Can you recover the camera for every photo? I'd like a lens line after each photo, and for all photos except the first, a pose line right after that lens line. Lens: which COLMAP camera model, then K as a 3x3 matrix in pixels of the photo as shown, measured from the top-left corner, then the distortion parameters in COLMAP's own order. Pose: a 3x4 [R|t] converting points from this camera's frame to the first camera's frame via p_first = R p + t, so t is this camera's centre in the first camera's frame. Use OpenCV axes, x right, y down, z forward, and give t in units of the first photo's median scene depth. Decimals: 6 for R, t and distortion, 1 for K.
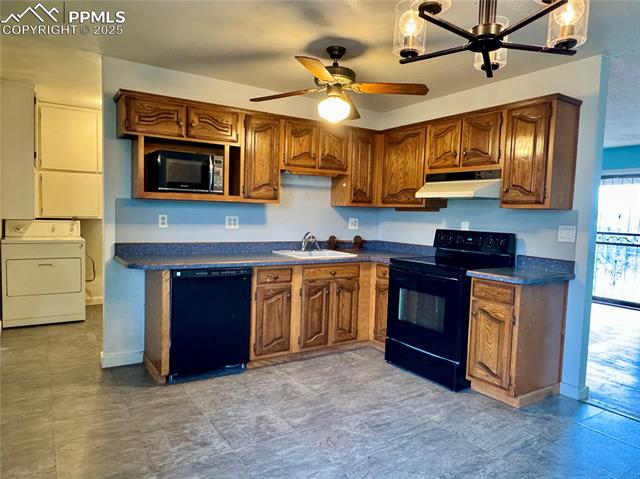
lens RADIAL K [[432.9, 0, 319.2], [0, 432.9, 242.0], [0, 0, 1]] dist [0.000352, 0.000254]
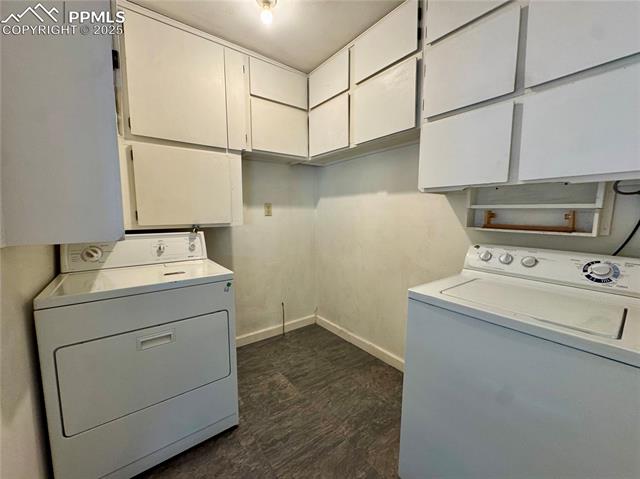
lens RADIAL K [[253.8, 0, 320.3], [0, 253.8, 238.3], [0, 0, 1]] dist [-0.009970, 0.000583]
pose [[0.996136, -0.037334, 0.079490, -0.435277], [0.034317, 0.998650, 0.038985, -0.049852], [-0.080839, -0.036107, 0.996073, 0.661924]]
